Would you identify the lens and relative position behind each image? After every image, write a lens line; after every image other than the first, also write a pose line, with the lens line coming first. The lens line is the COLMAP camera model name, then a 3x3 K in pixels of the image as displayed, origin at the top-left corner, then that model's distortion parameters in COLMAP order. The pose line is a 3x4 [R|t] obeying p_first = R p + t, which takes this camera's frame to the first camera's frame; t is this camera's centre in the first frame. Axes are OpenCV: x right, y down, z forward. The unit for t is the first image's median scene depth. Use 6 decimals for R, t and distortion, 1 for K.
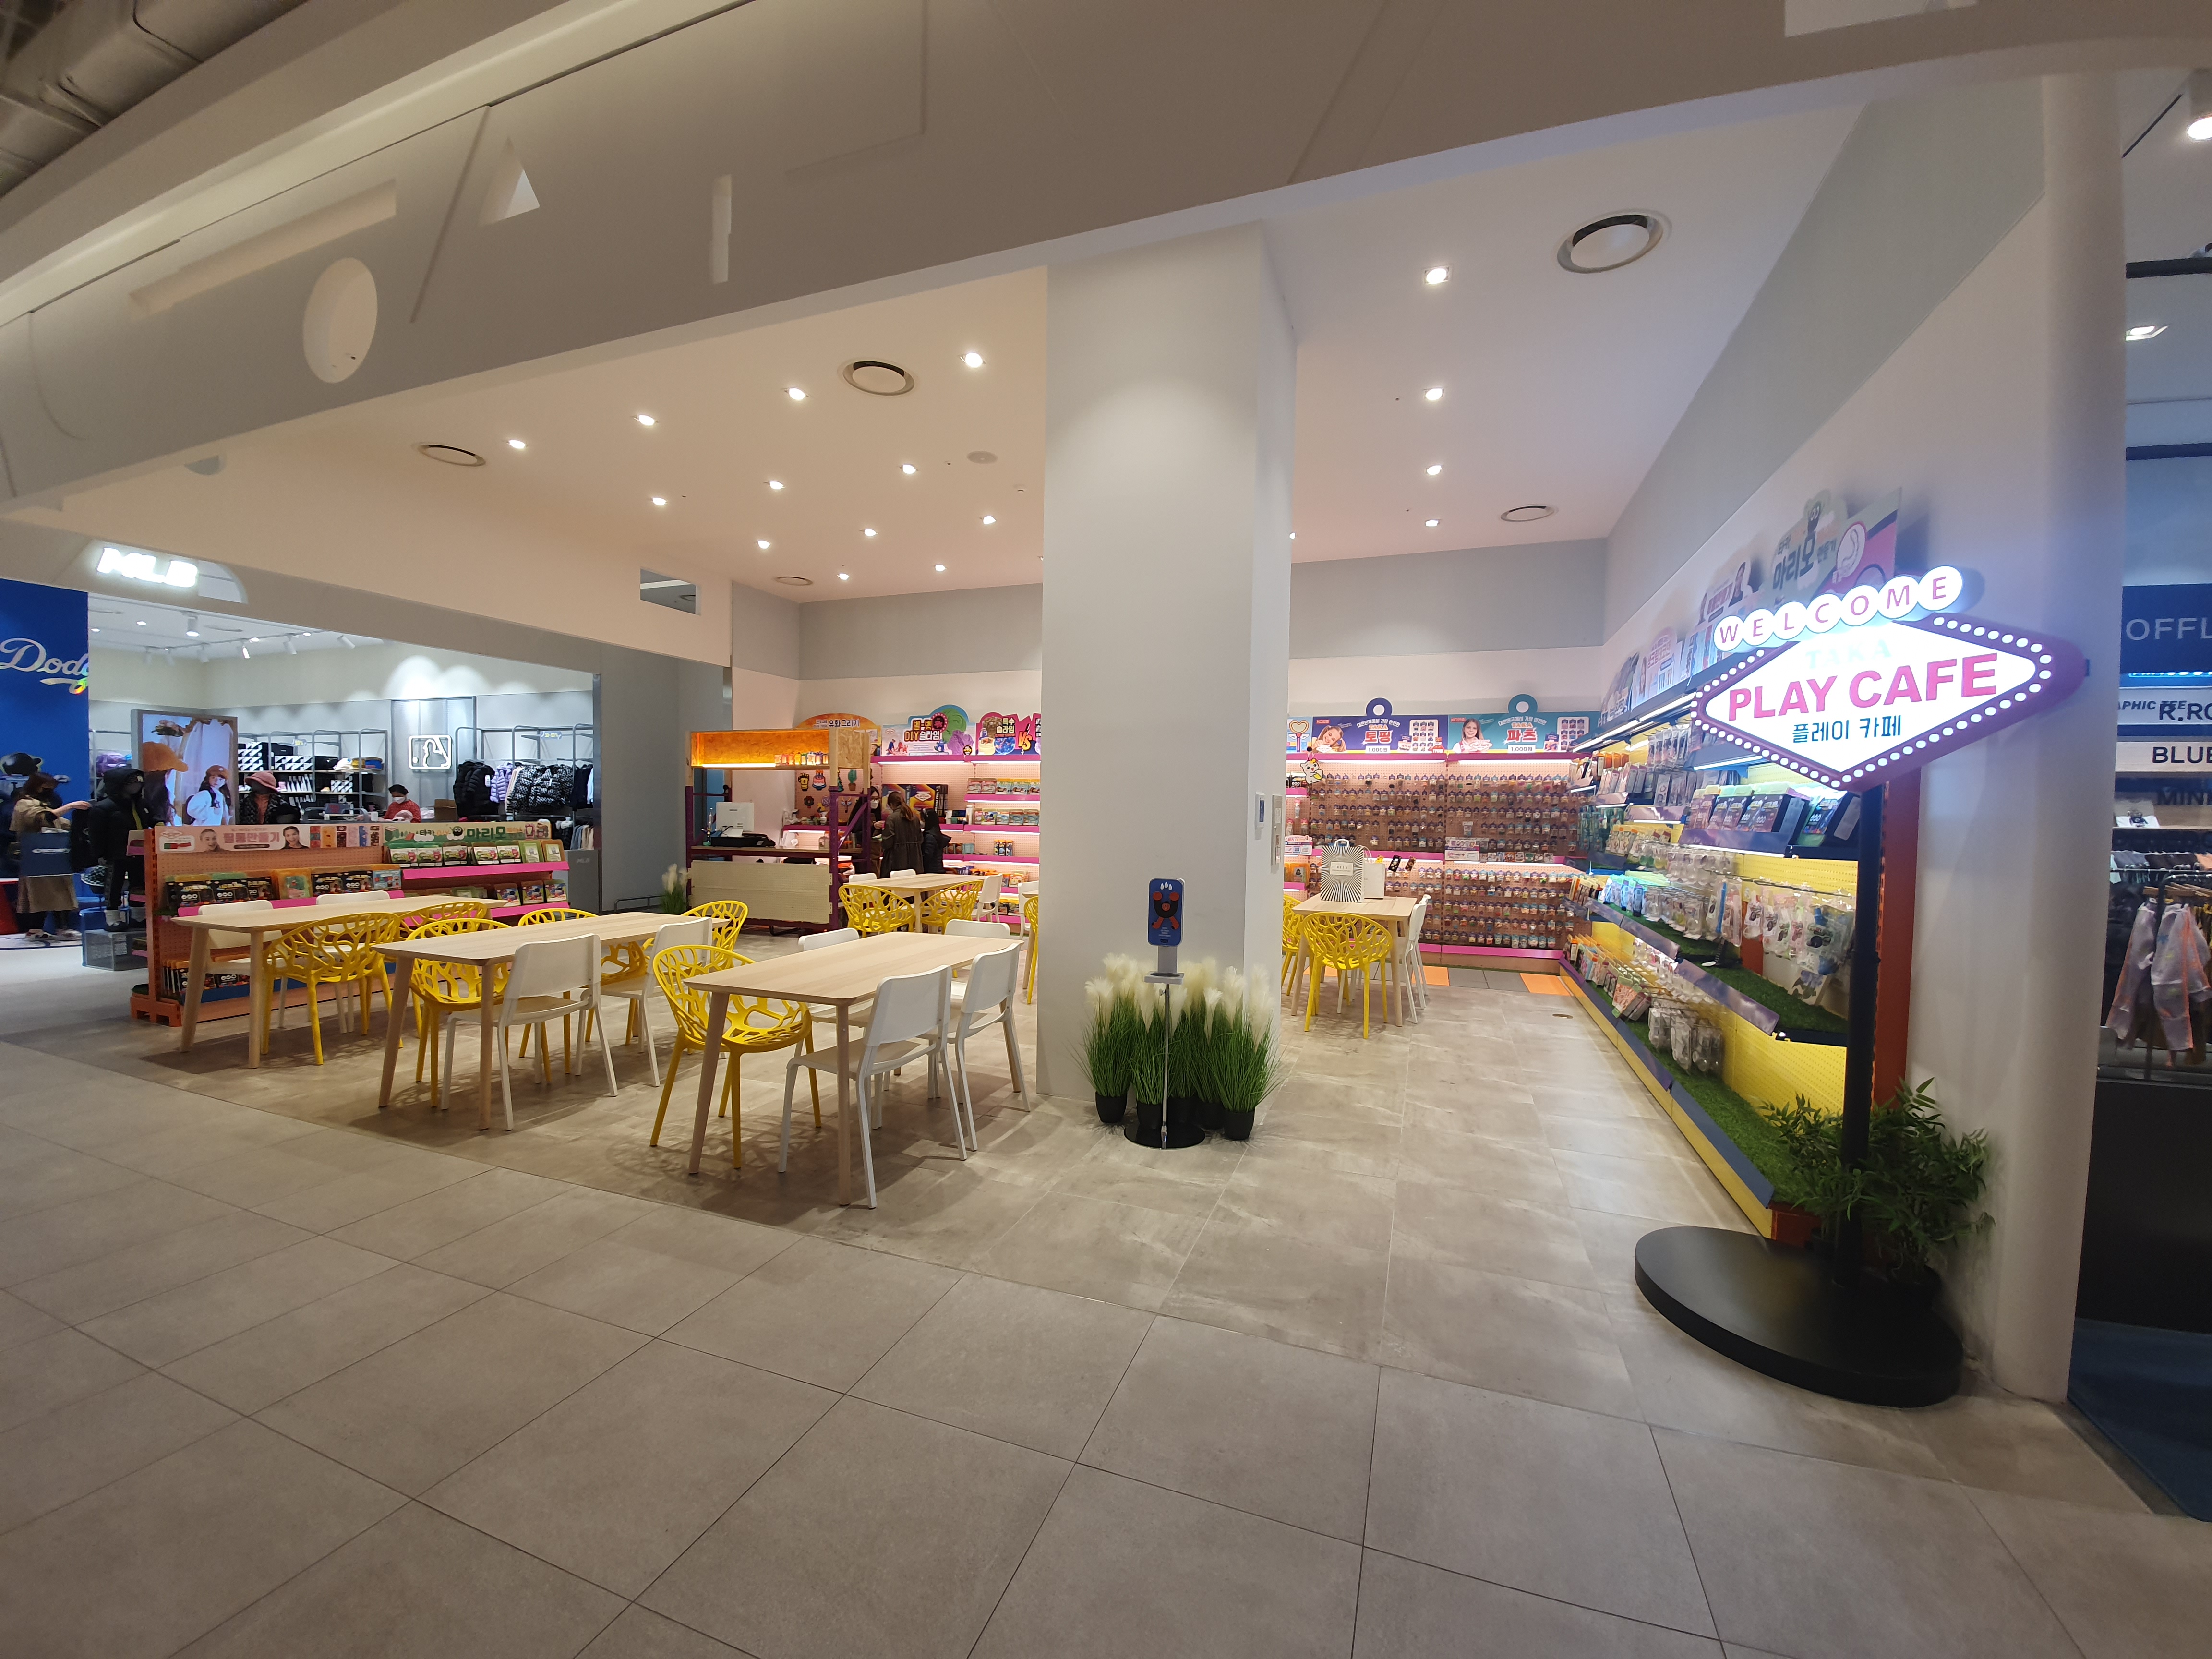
lens RADIAL K [[886.2, 0, 1107.9], [0, 886.2, 838.5], [0, 0, 1]] dist [0.015031, -0.018064]
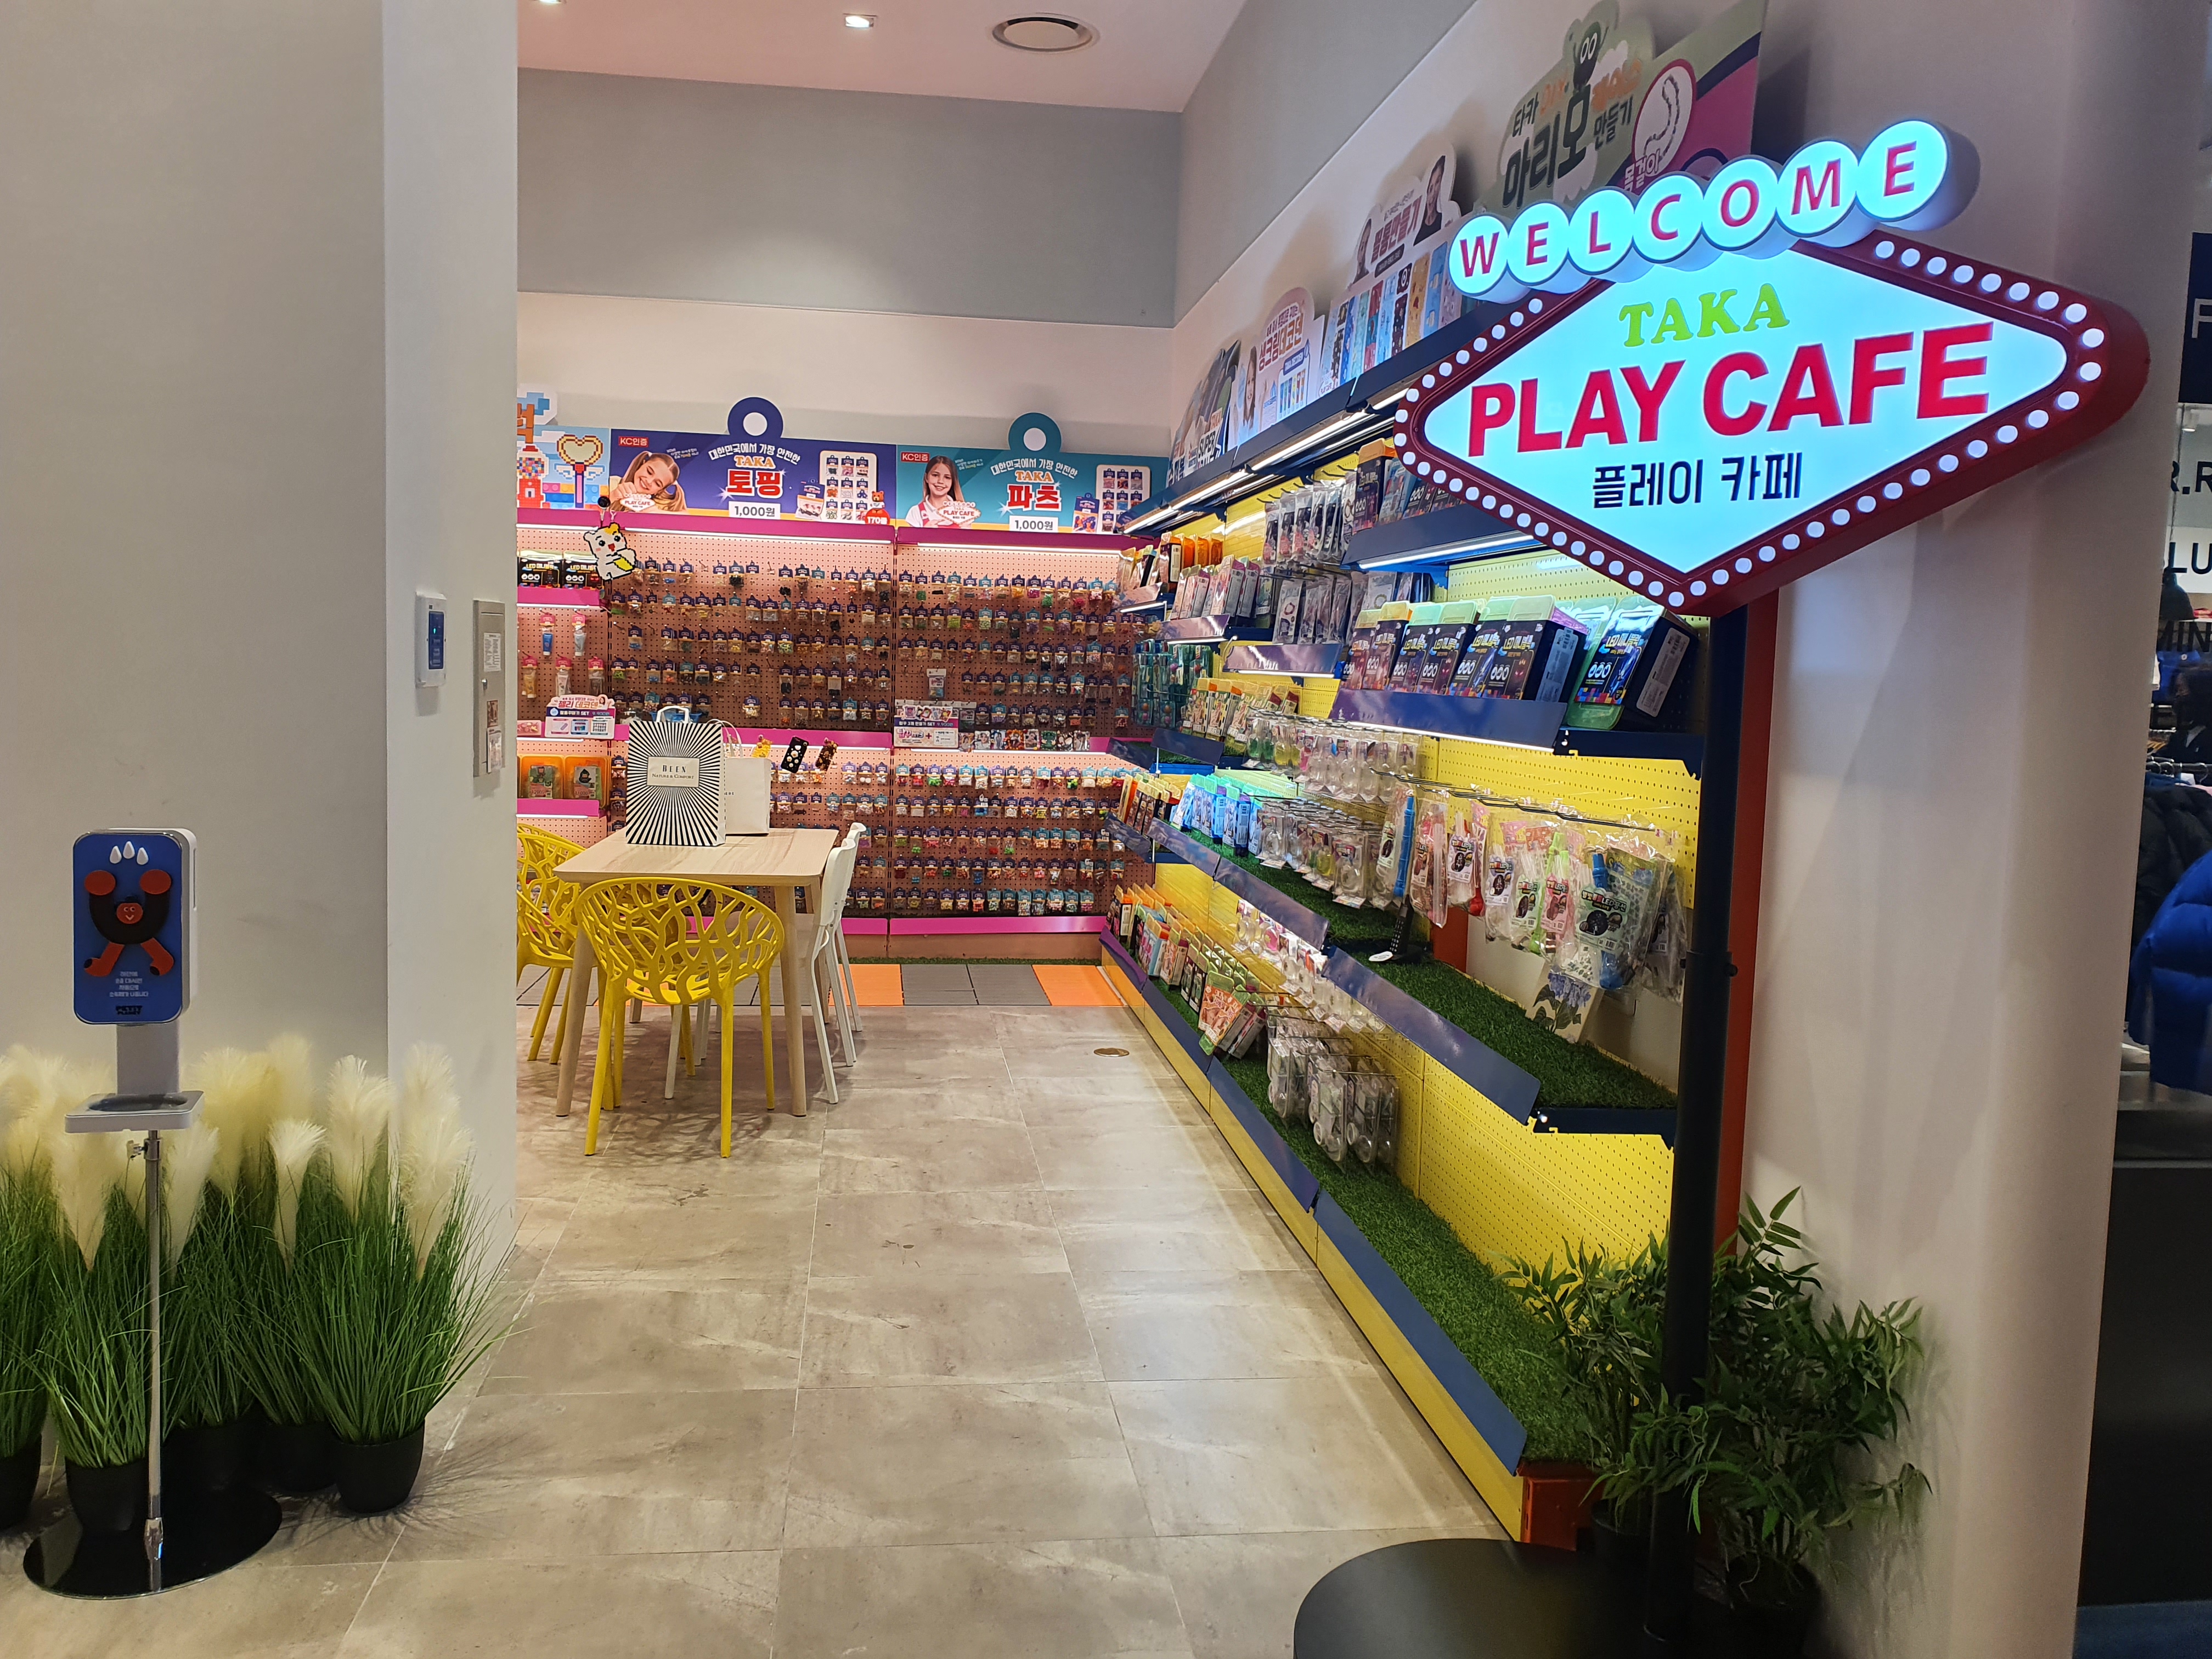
lens RADIAL K [[1714.5, 0, 1106.0], [0, 1714.5, 829.5], [0, 0, 1]] dist [0.084293, -0.176789]
pose [[0.885309, -0.036028, 0.463606, 0.087554], [-0.000162, 0.996970, 0.077787, -0.007663], [-0.465003, -0.068940, 0.882621, 0.218563]]
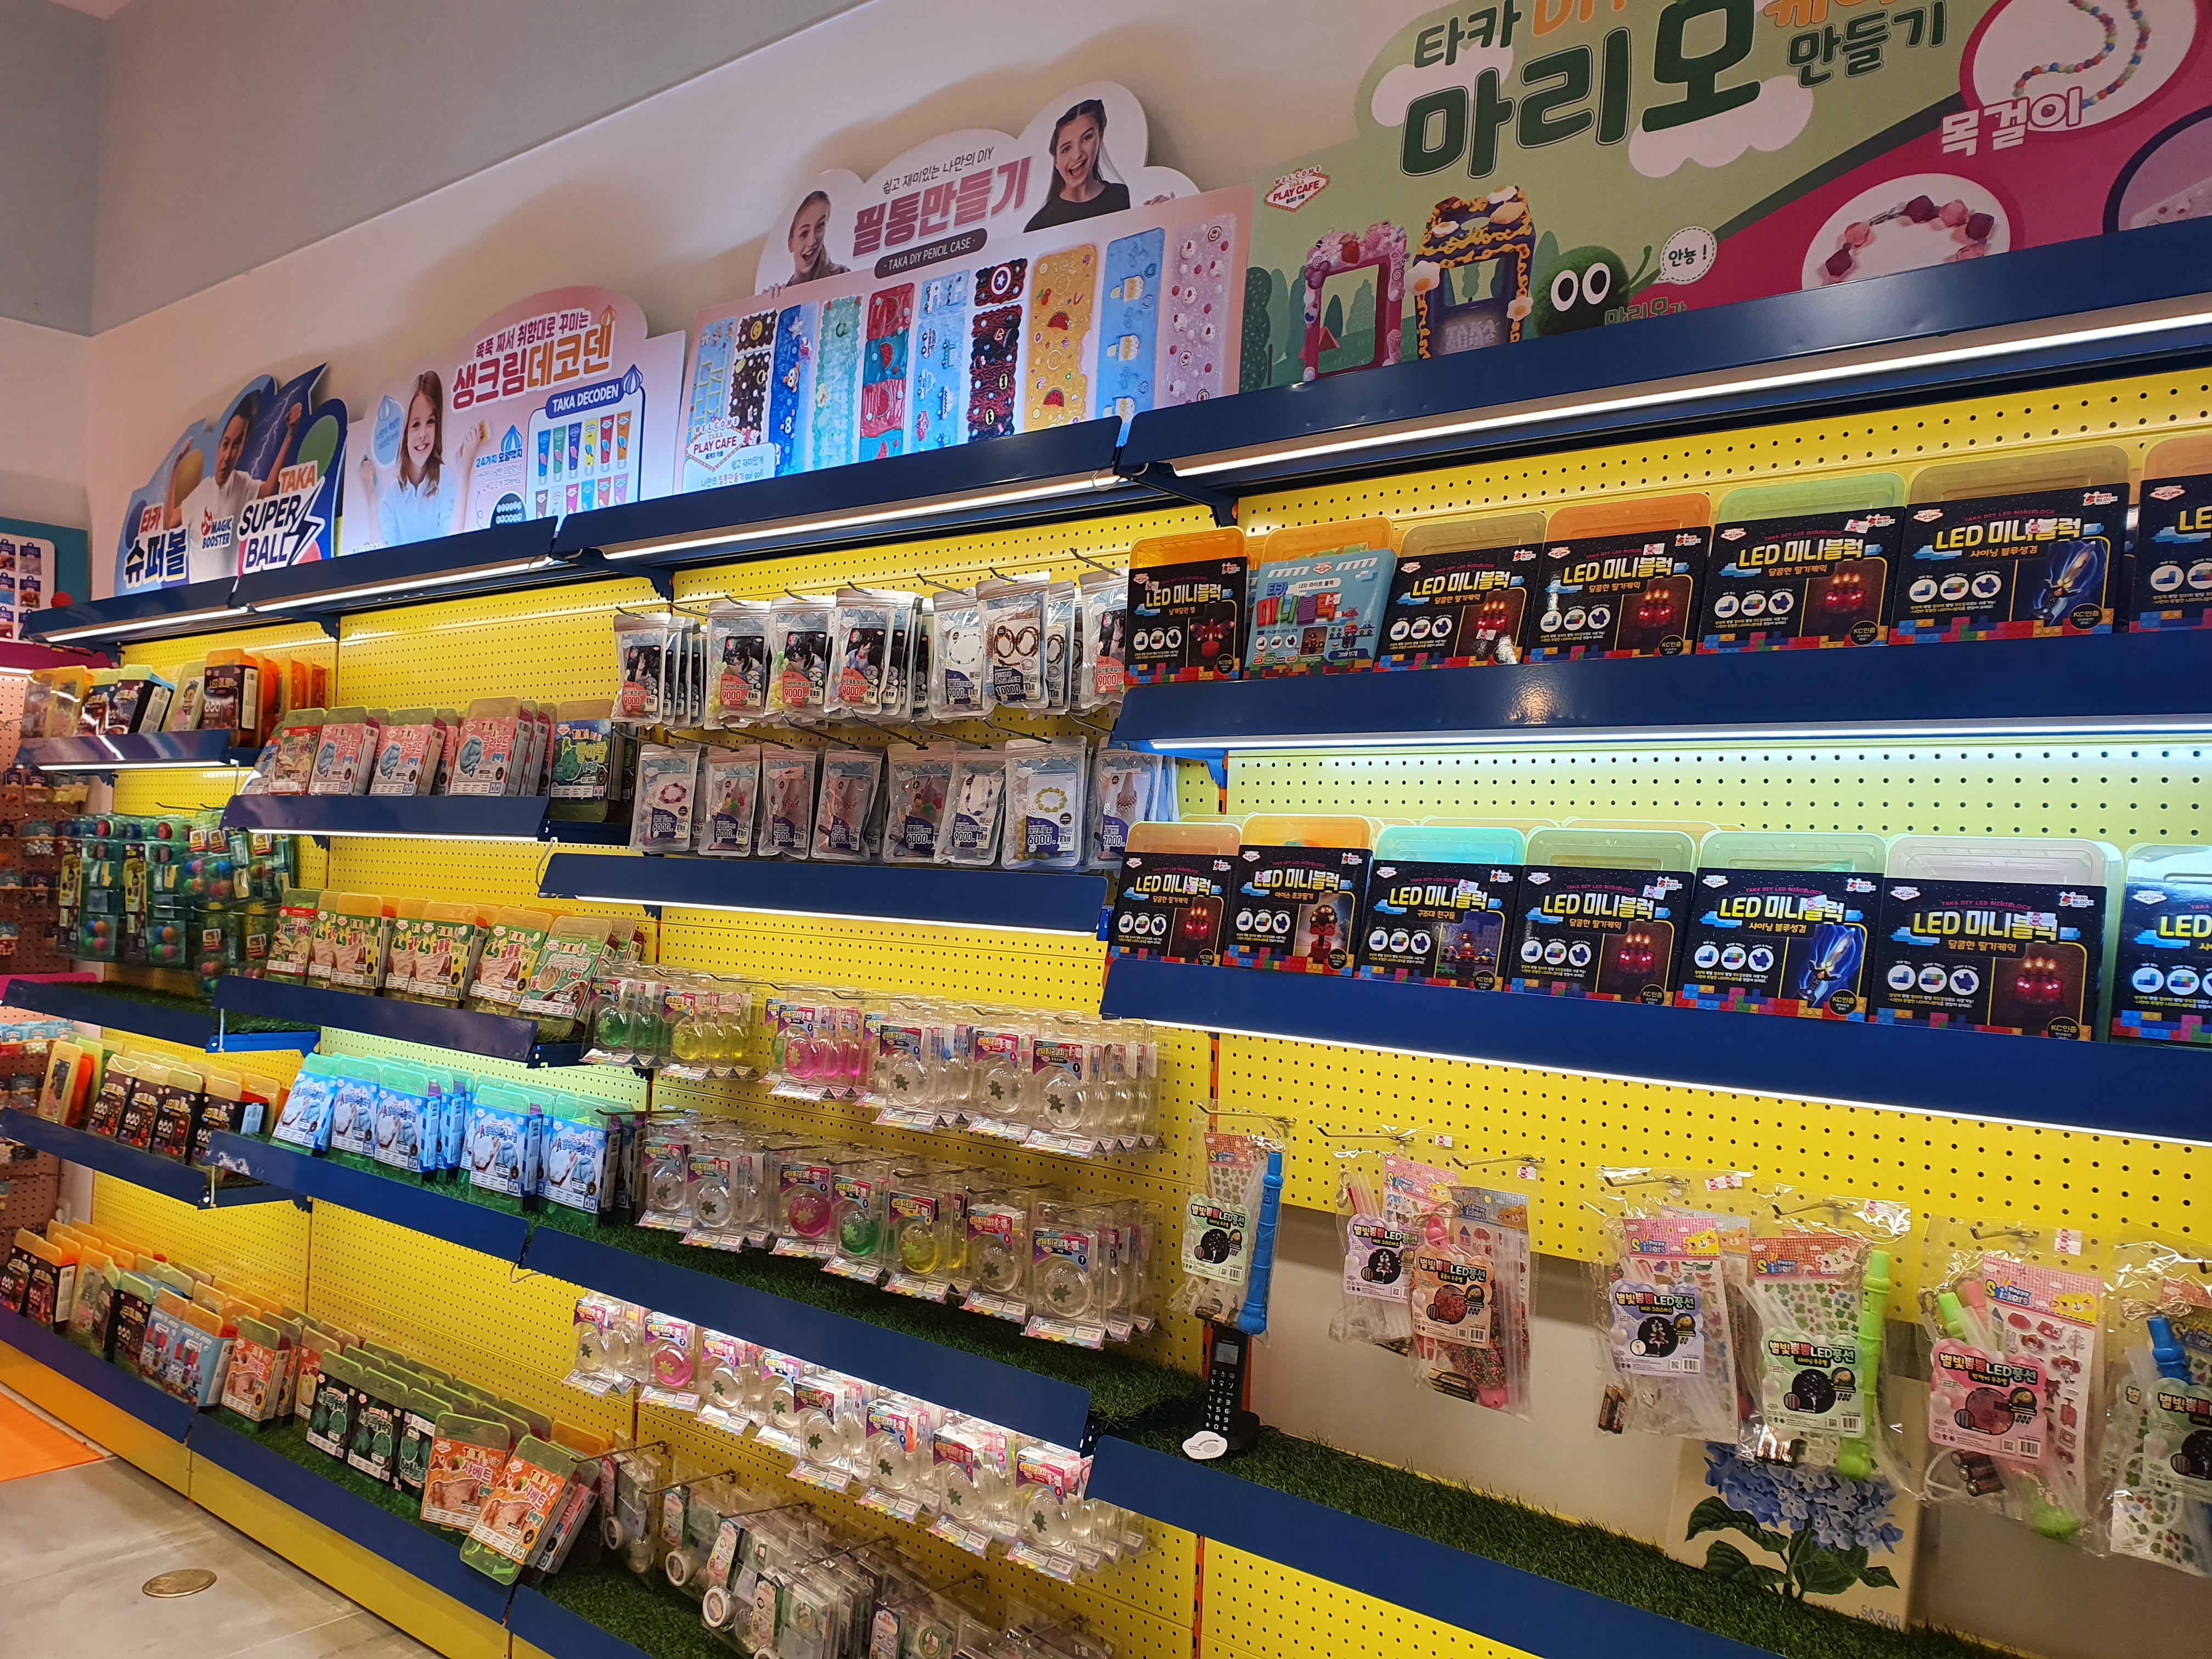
lens RADIAL K [[1702.7, 0, 1106.0], [0, 1702.7, 829.5], [0, 0, 1]] dist [0.019551, 0.003330]
pose [[0.339547, 0.009550, 0.940541, 0.160029], [0.001718, 0.999940, -0.010774, -0.048194], [-0.940588, 0.005274, 0.339510, 0.862498]]
